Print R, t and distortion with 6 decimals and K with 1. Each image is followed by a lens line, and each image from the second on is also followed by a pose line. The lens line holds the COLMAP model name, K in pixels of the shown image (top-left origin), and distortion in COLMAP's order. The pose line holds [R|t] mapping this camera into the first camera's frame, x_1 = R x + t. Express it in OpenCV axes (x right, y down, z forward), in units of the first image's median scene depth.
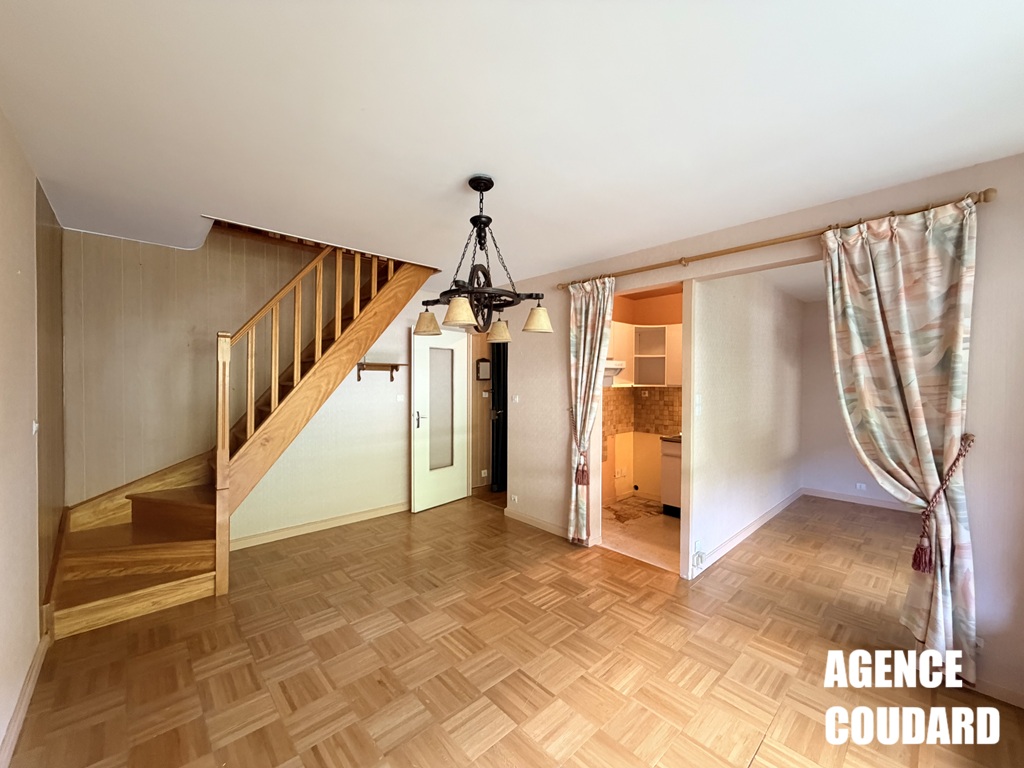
lens RADIAL K [[409.7, 0, 508.9], [0, 409.7, 380.4], [0, 0, 1]] dist [0.000145, 0.000076]
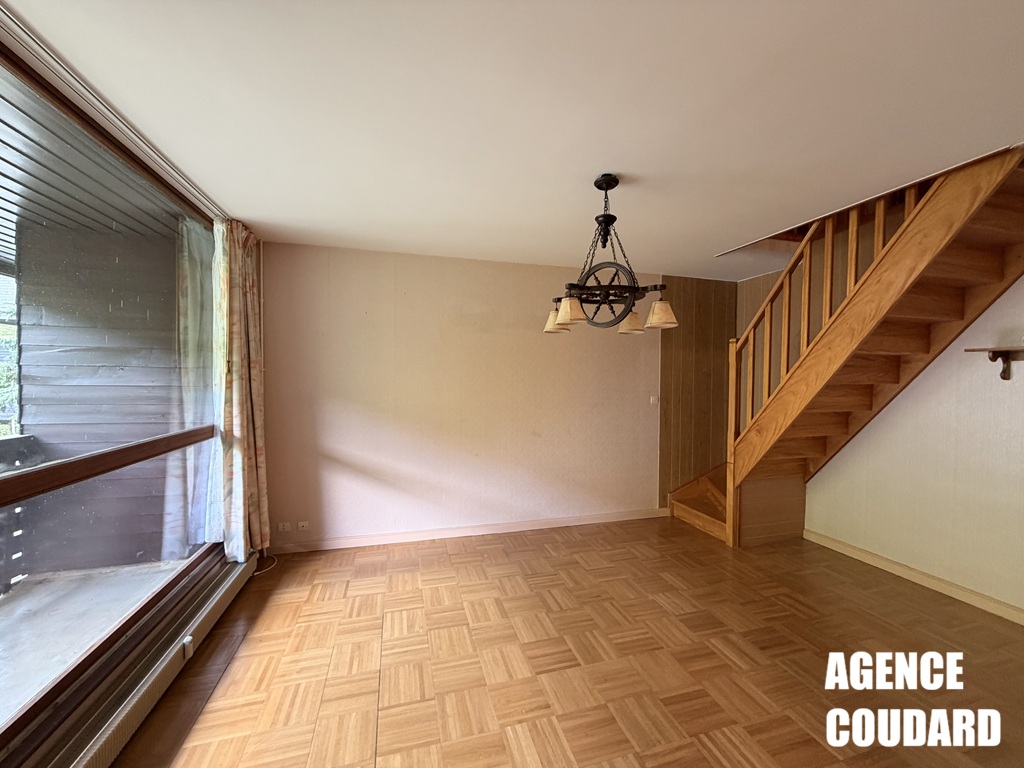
lens RADIAL K [[409.7, 0, 508.9], [0, 409.7, 380.4], [0, 0, 1]] dist [0.000145, 0.000076]
pose [[-0.463415, -0.000898, -0.886141, 0.948683], [-0.010954, 0.999929, 0.004715, 0.017312], [0.886074, 0.011892, -0.463392, 1.253439]]
